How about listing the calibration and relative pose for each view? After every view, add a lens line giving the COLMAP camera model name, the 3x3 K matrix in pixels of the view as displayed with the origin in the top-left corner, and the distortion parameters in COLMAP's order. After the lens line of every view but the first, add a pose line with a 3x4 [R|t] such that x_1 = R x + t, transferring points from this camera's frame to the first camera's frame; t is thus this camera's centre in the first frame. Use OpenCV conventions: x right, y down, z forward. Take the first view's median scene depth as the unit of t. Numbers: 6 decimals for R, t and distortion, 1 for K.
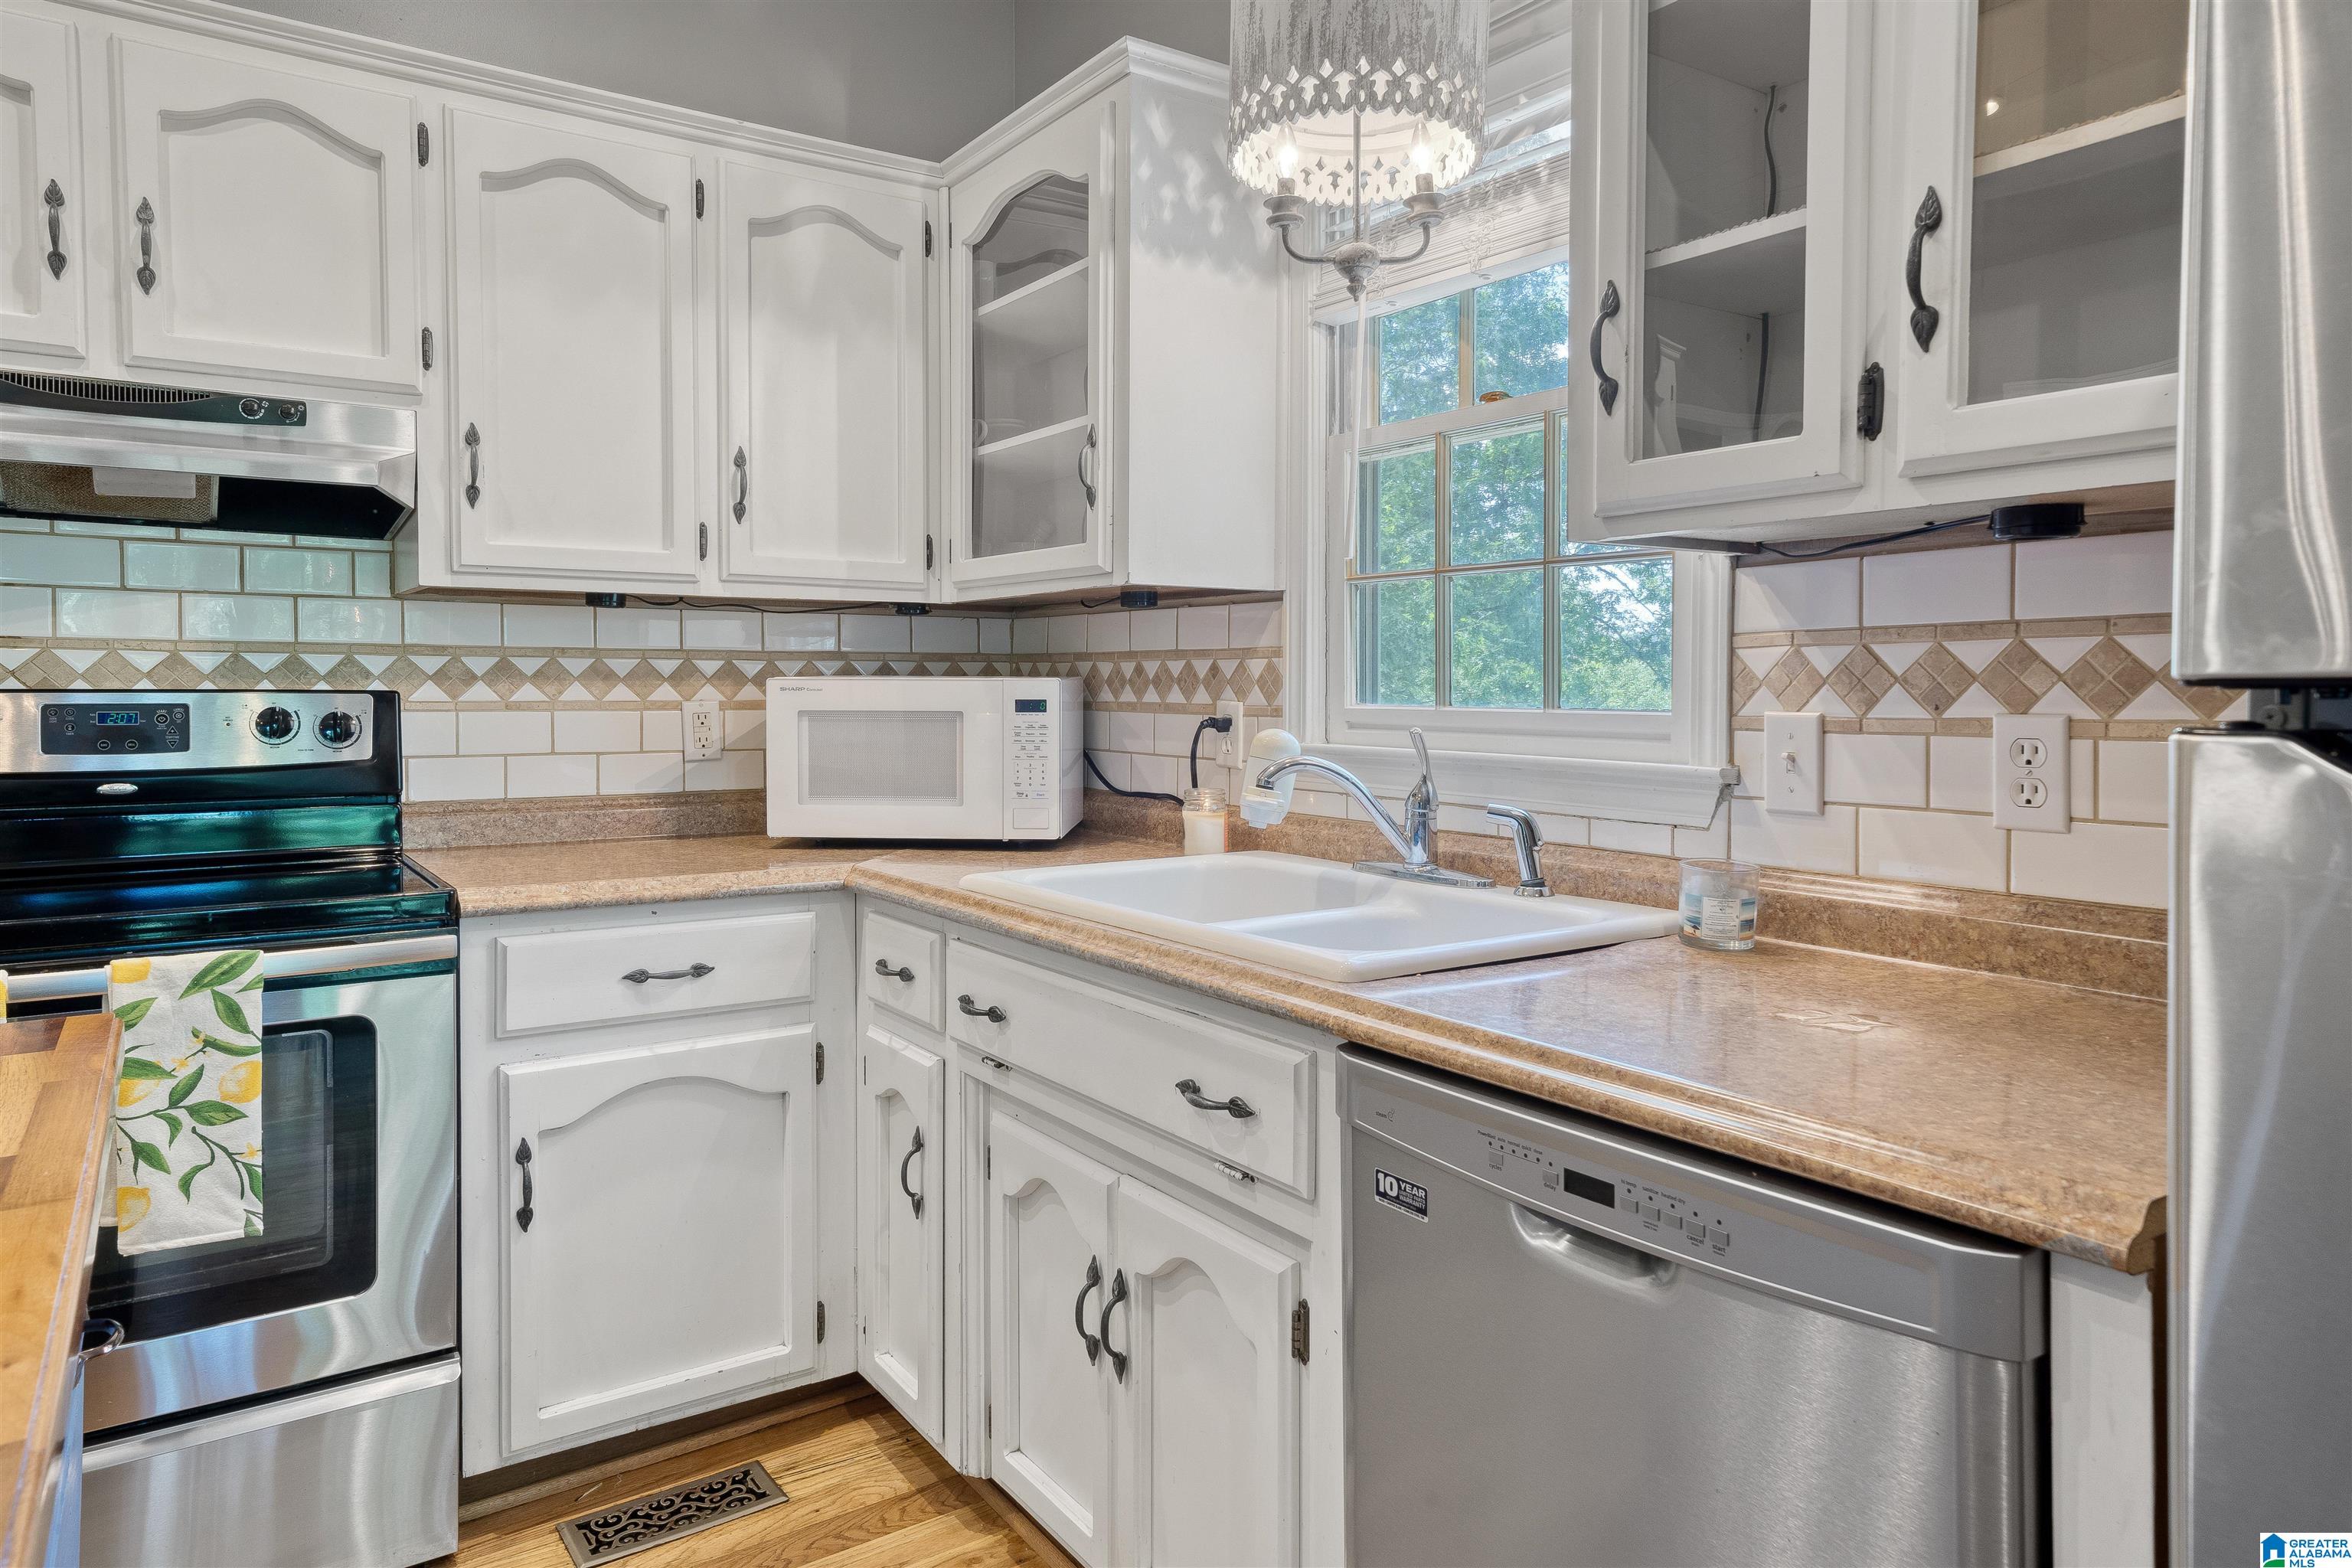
lens RADIAL K [[1497.0, 0, 1178.9], [0, 1497.0, 718.9], [0, 0, 1]] dist [0.028290, 0.000936]
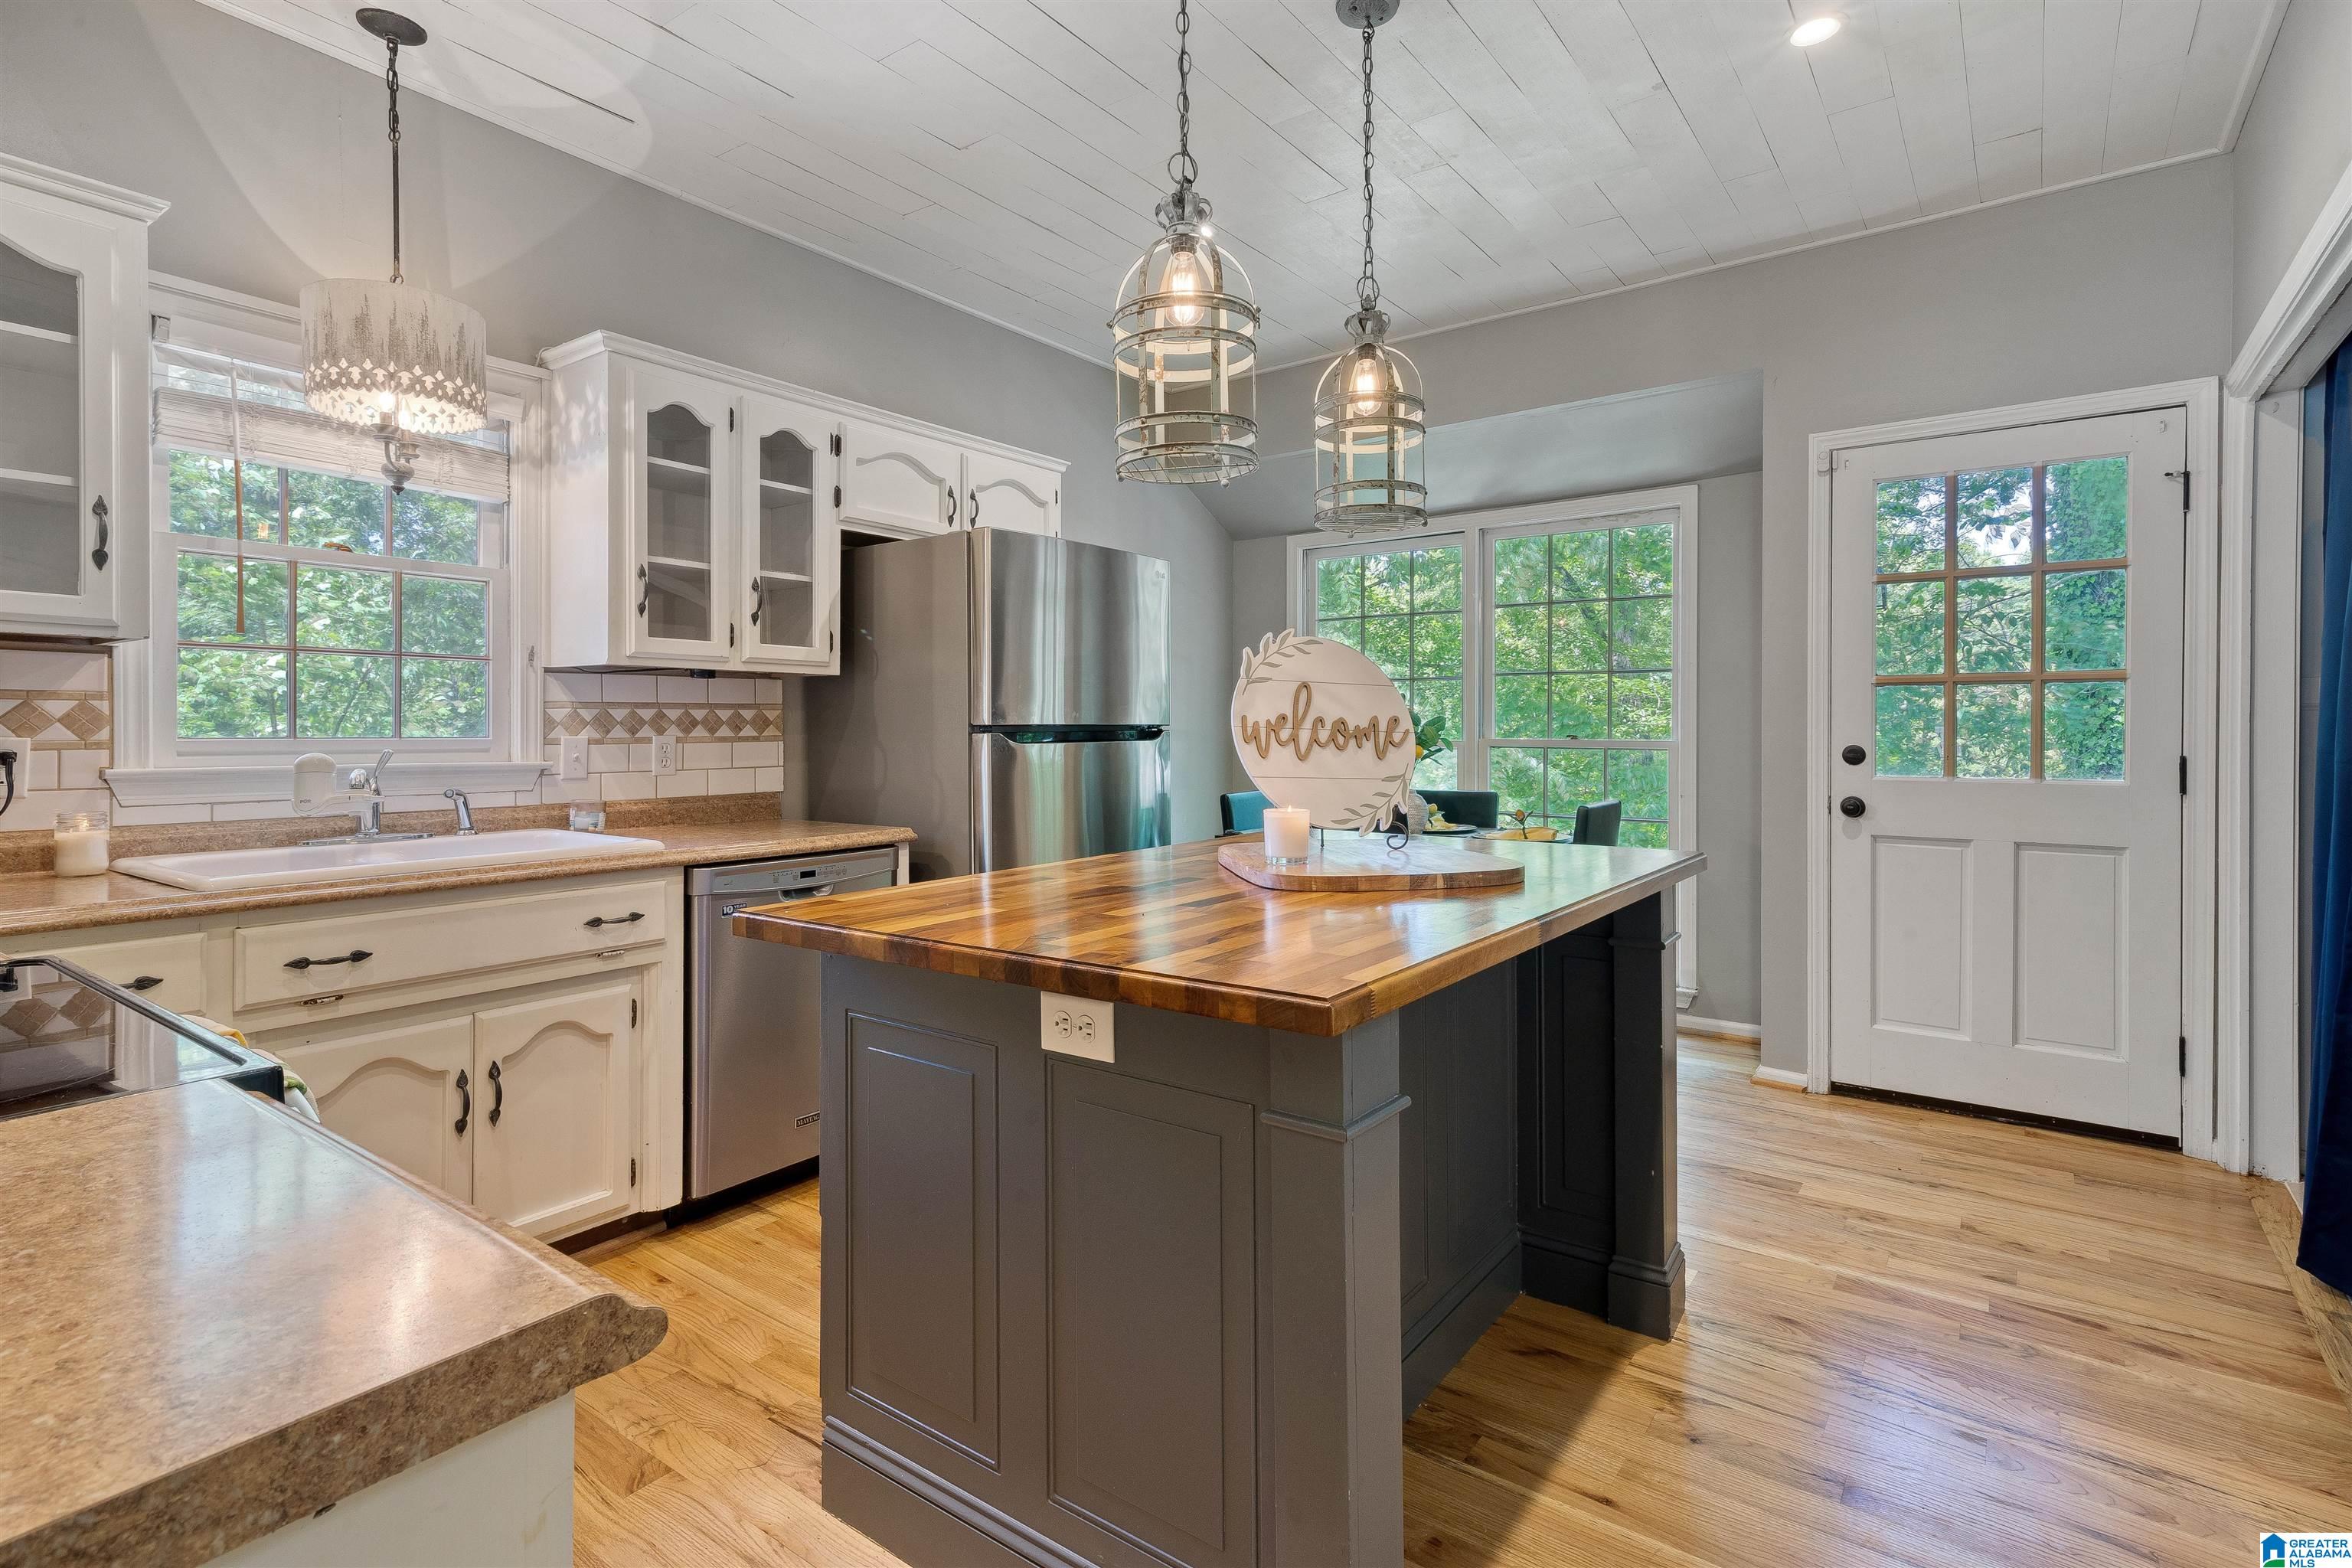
lens RADIAL K [[1153.1, 0, 1168.6], [0, 1153.1, 732.5], [0, 0, 1]] dist [-0.001271, -0.000090]
pose [[-0.333688, -0.004404, 0.942673, -1.159472], [0.018932, 0.999756, 0.011372, -0.009651], [-0.942493, 0.021641, -0.333524, 0.521076]]
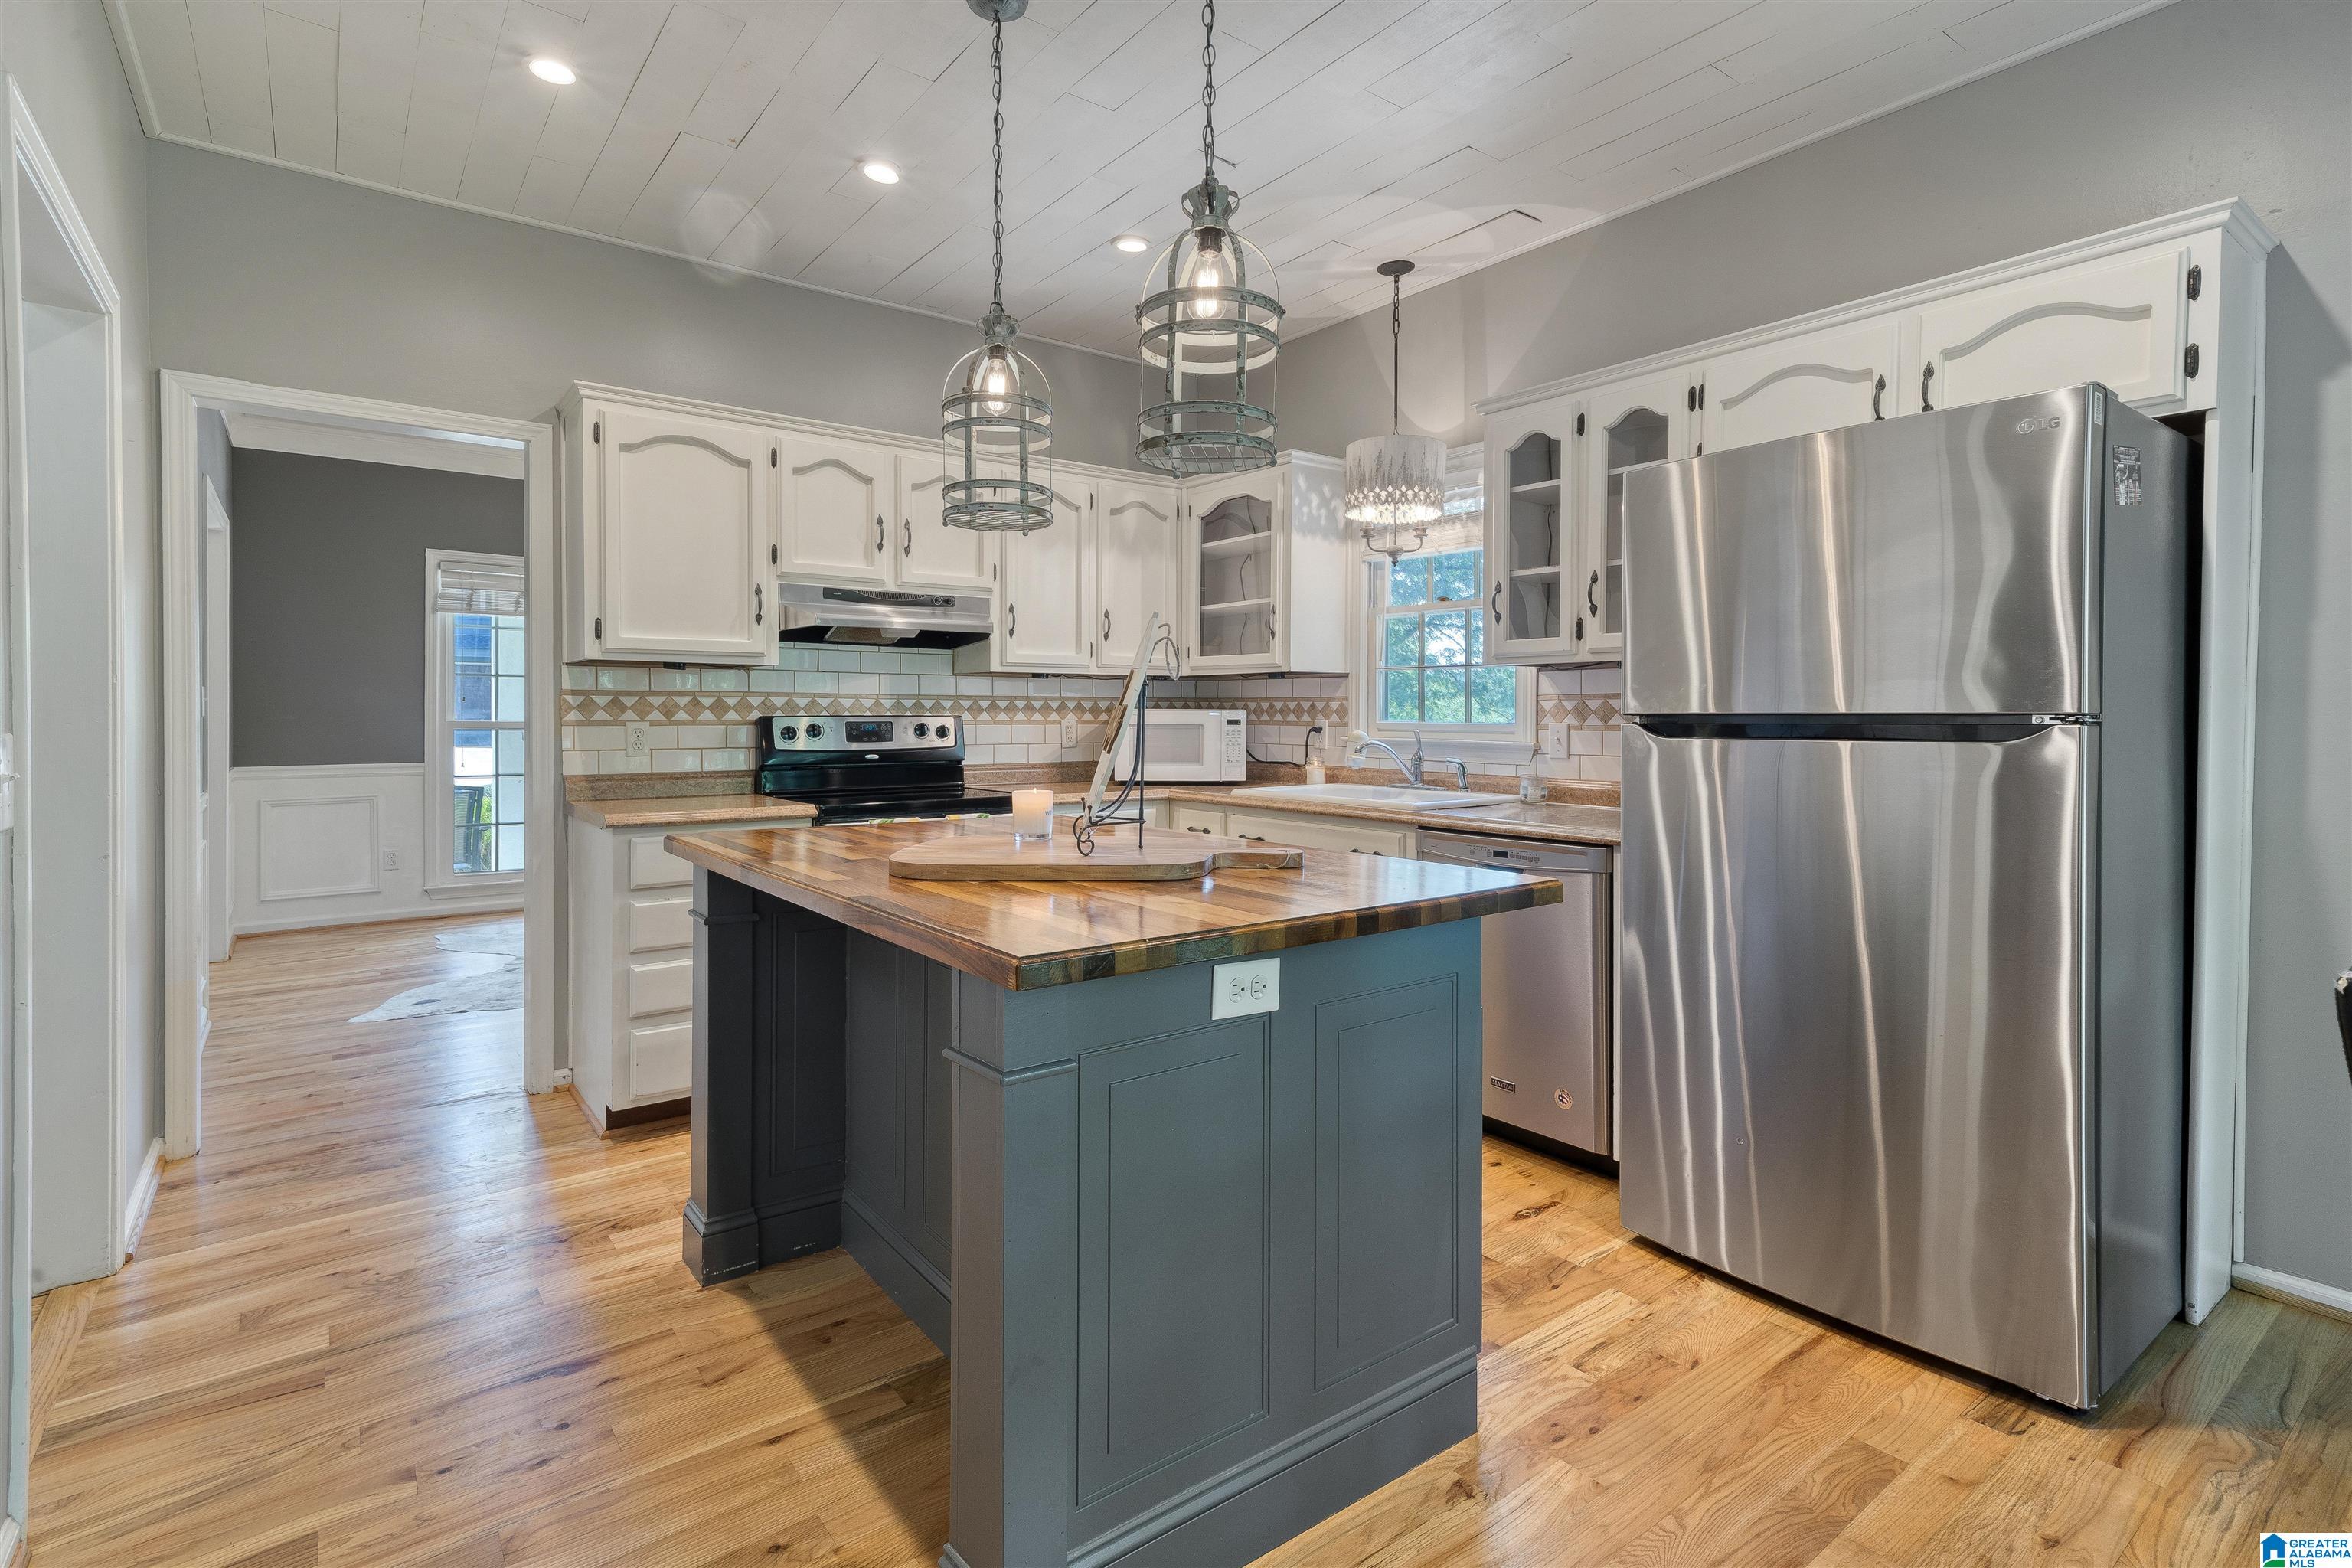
lens RADIAL K [[1135.0, 0, 1165.1], [0, 1135.0, 725.5], [0, 0, 1]] dist [0.002256, 0.000371]
pose [[0.999060, -0.000934, 0.043334, -0.308200], [0.001318, 0.999960, -0.008840, 0.012880], [-0.043324, 0.008889, 0.999022, -0.800270]]
